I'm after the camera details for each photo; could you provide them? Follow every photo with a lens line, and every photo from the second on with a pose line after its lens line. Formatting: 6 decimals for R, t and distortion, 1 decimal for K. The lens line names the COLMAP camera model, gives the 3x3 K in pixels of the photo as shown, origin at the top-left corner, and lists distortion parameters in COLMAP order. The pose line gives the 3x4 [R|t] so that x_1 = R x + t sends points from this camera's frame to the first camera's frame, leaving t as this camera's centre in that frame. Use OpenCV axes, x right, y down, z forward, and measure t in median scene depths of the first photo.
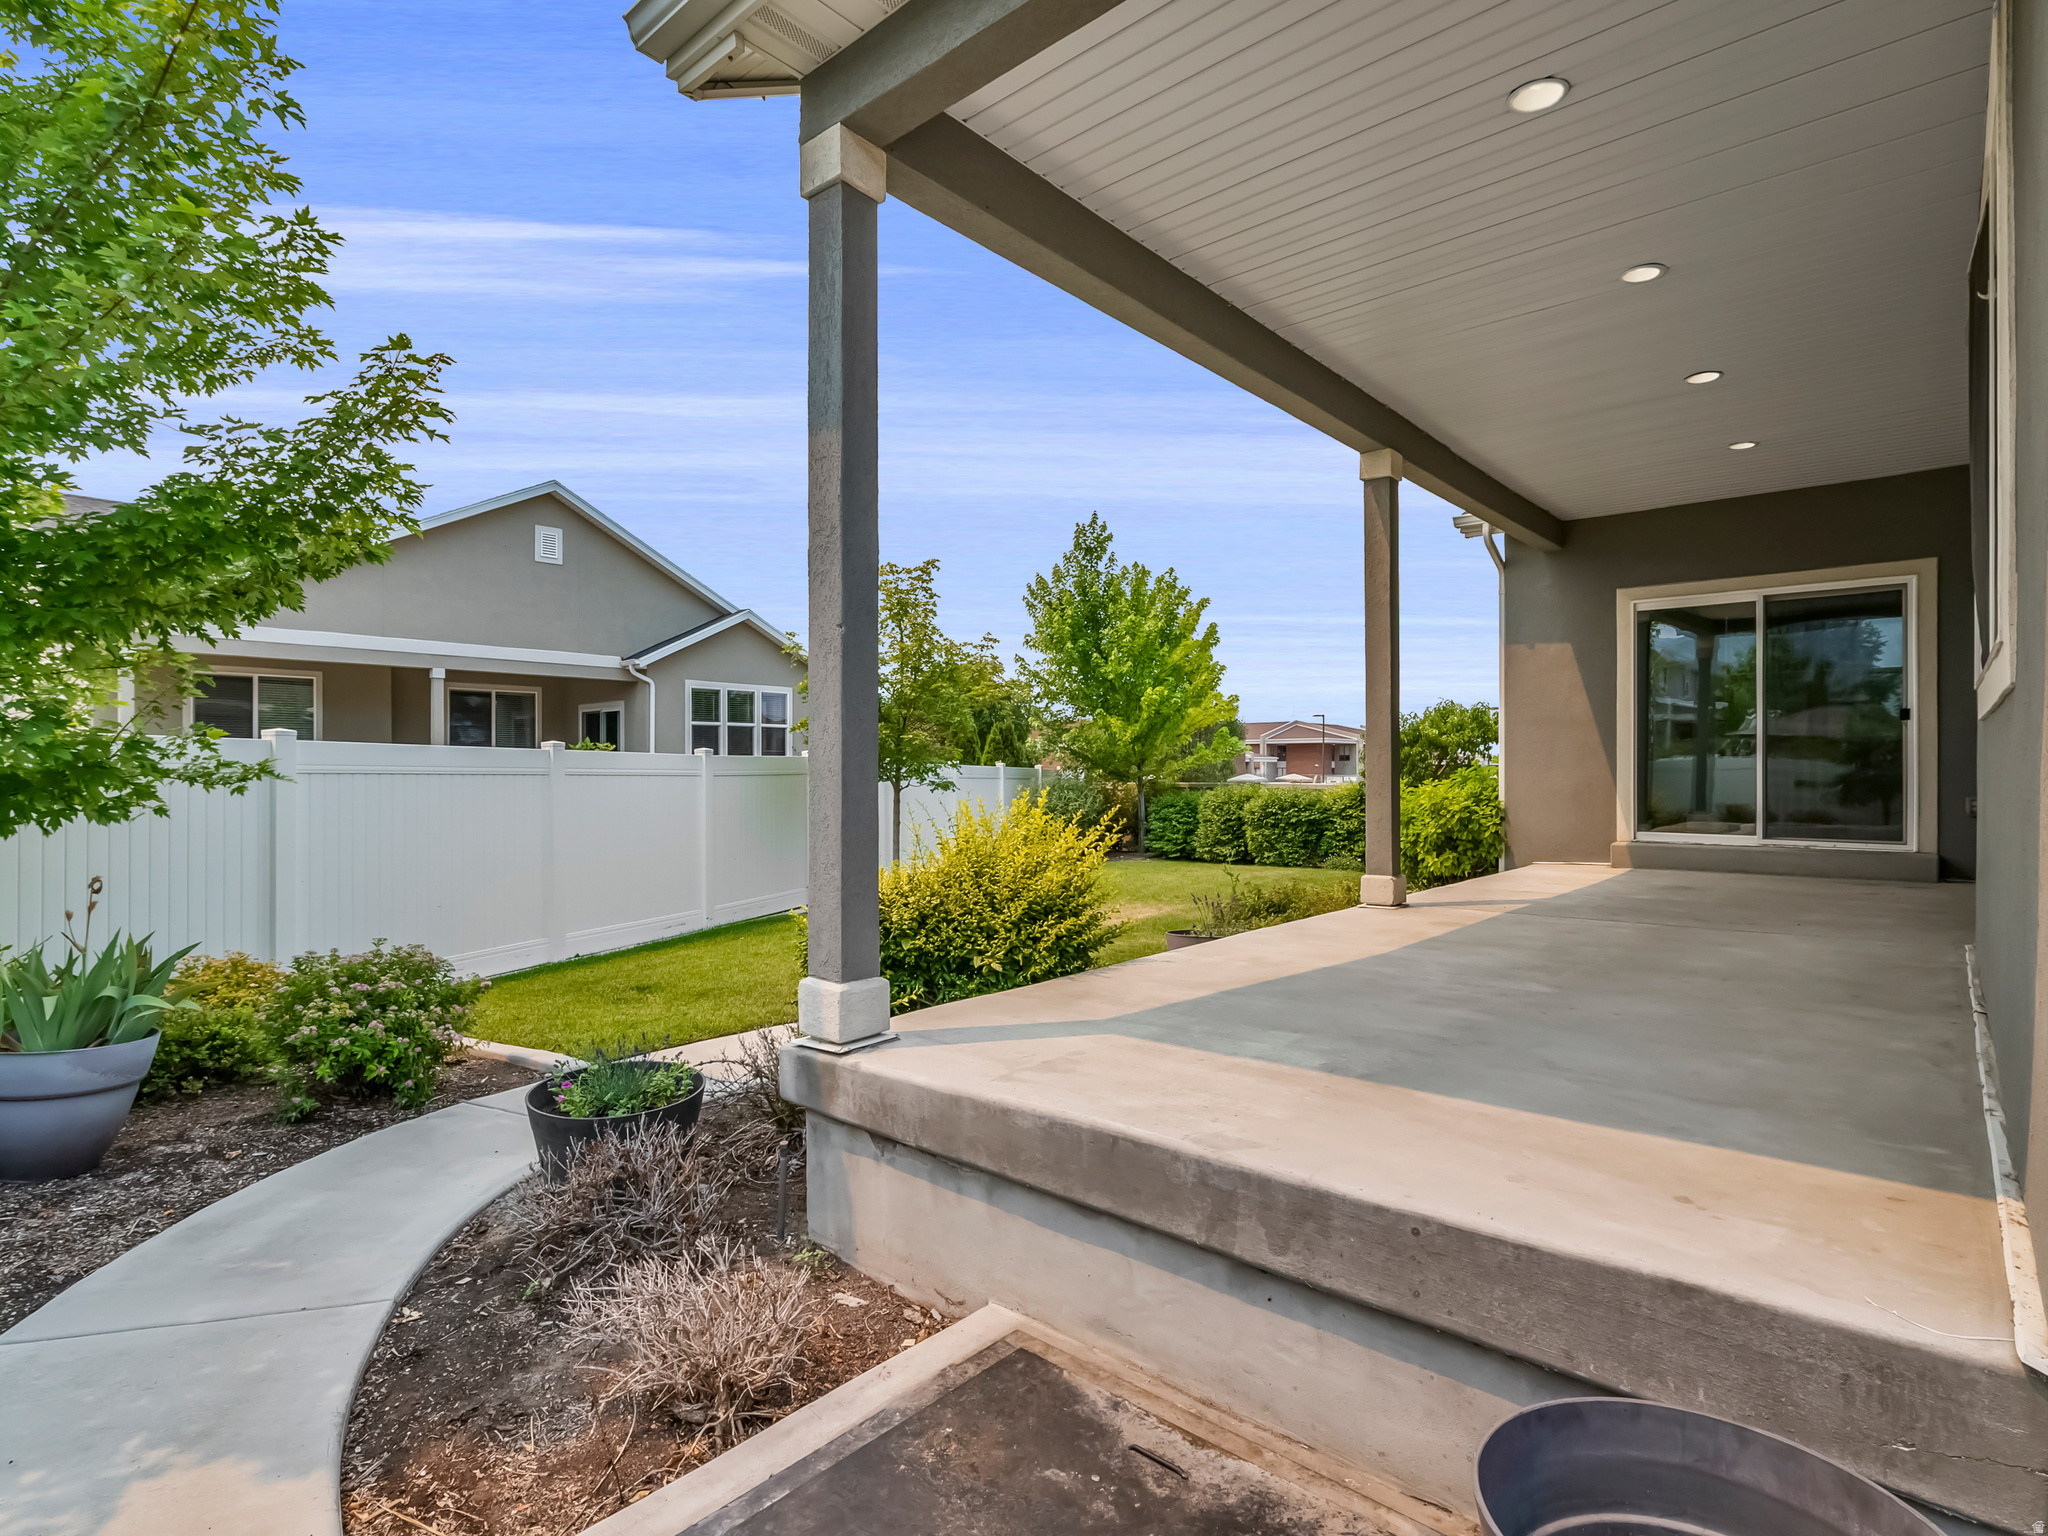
lens RADIAL K [[1048.0, 0, 1024.0], [0, 1048.0, 768.0], [0, 0, 1]] dist [-0.000324, -0.000159]
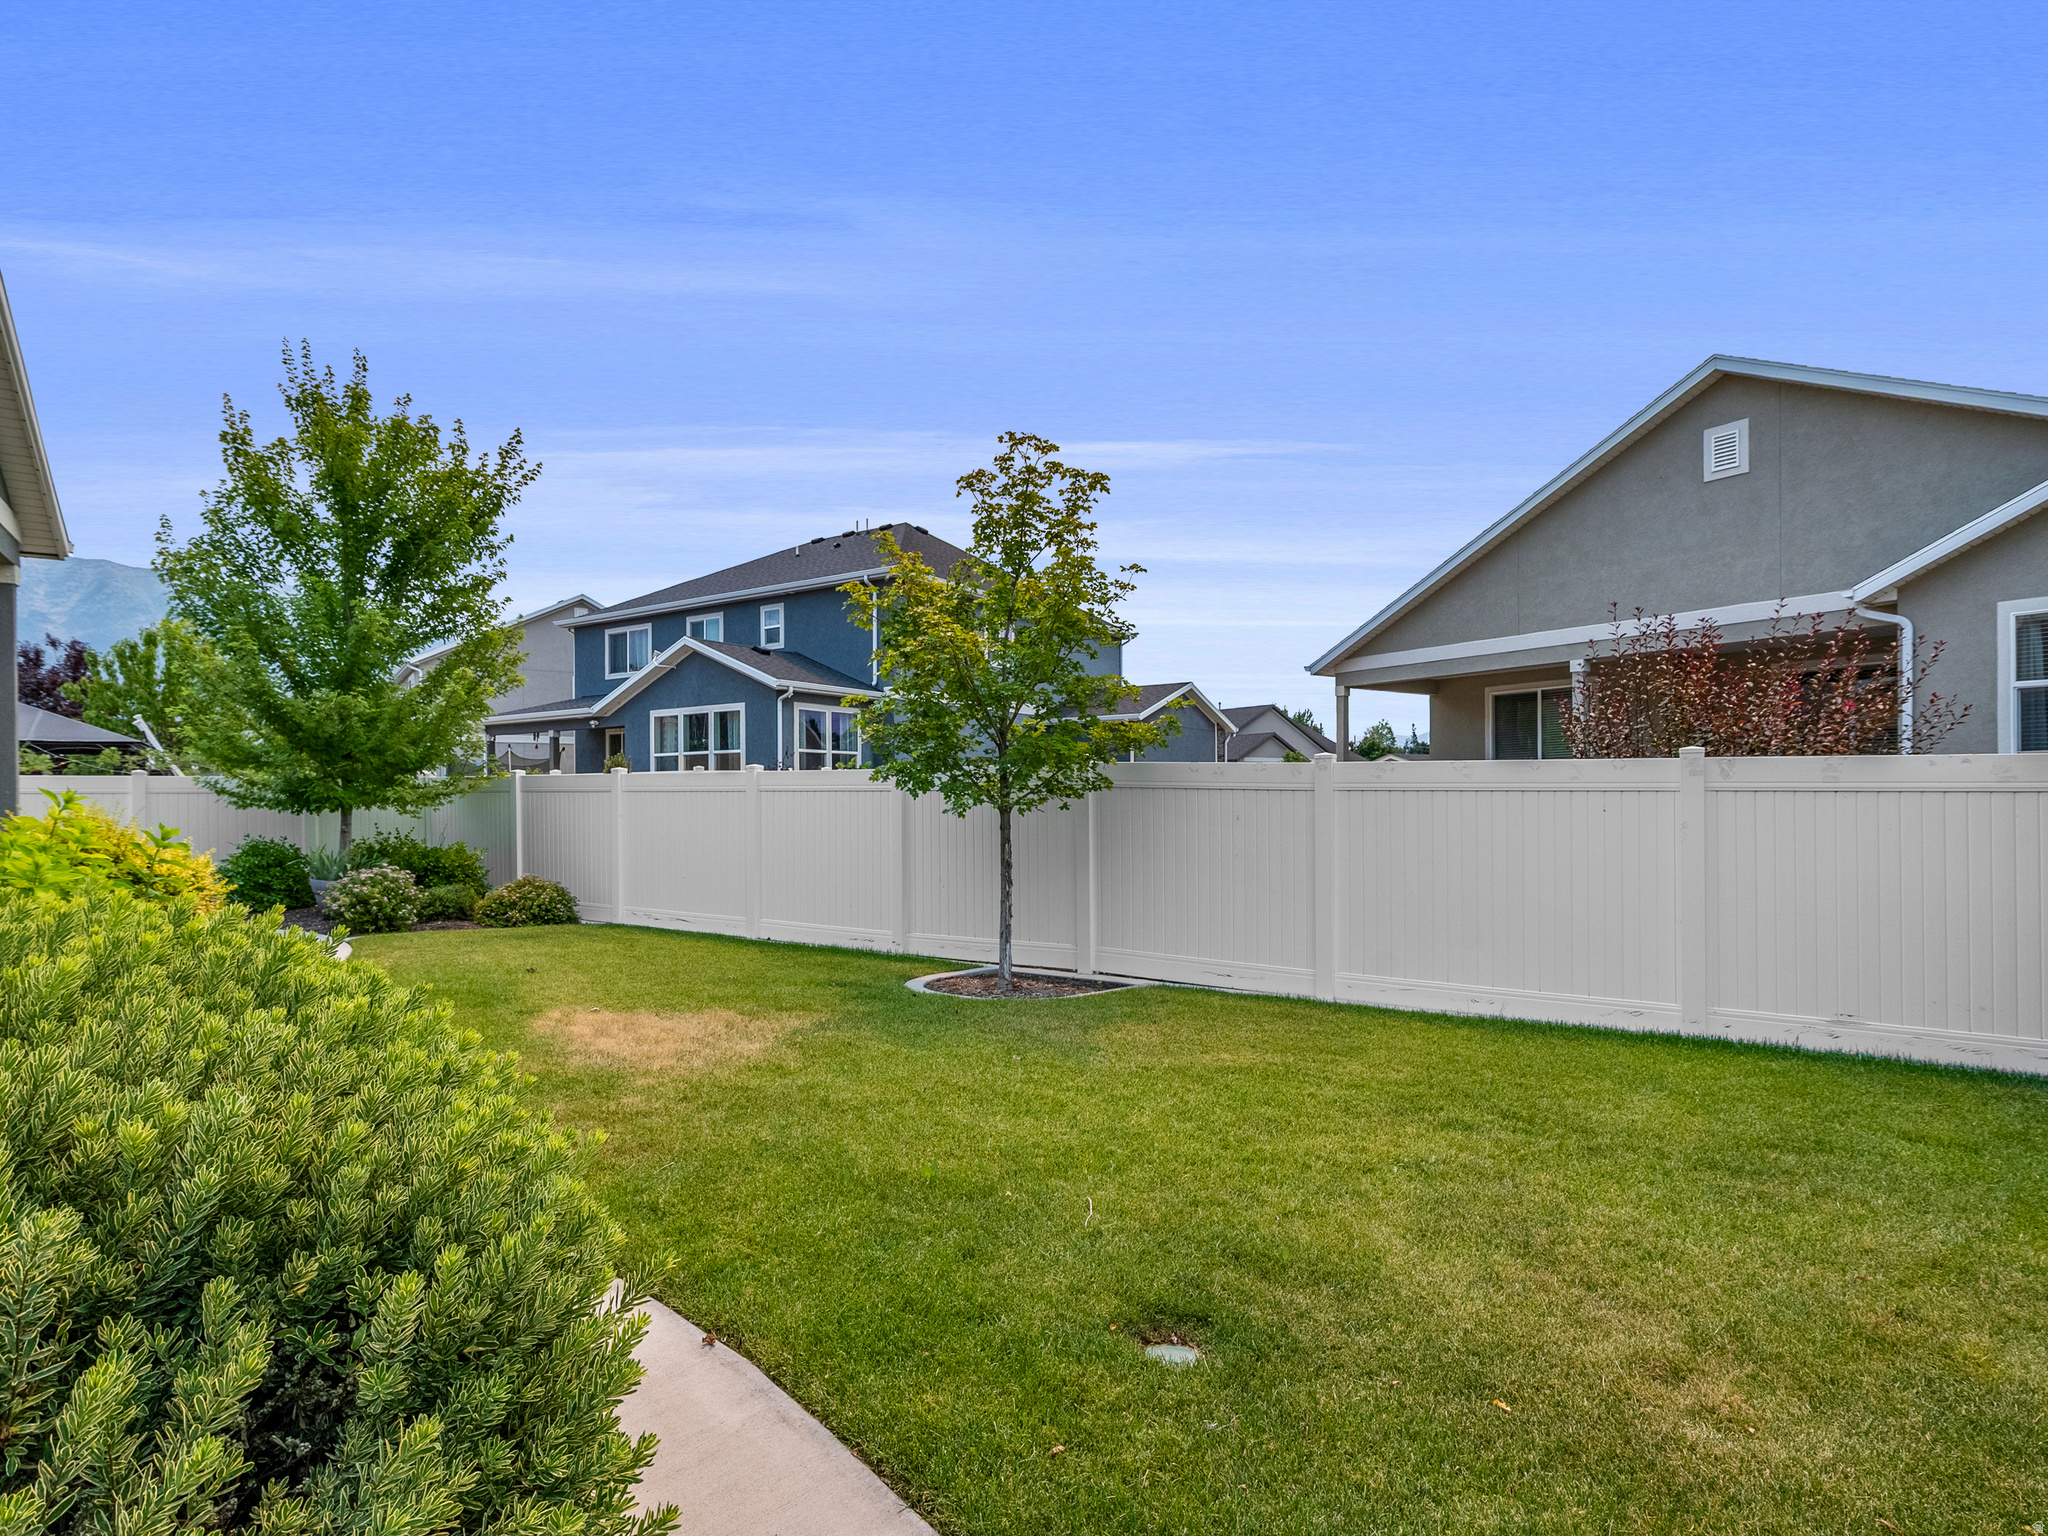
lens RADIAL K [[1048.0, 0, 1024.0], [0, 1048.0, 768.0], [0, 0, 1]] dist [-0.000324, -0.000159]
pose [[-0.259133, -0.020938, -0.965615, 0.316647], [0.006613, 0.999703, -0.023452, 0.005155], [0.965819, -0.012463, -0.258917, 0.740524]]
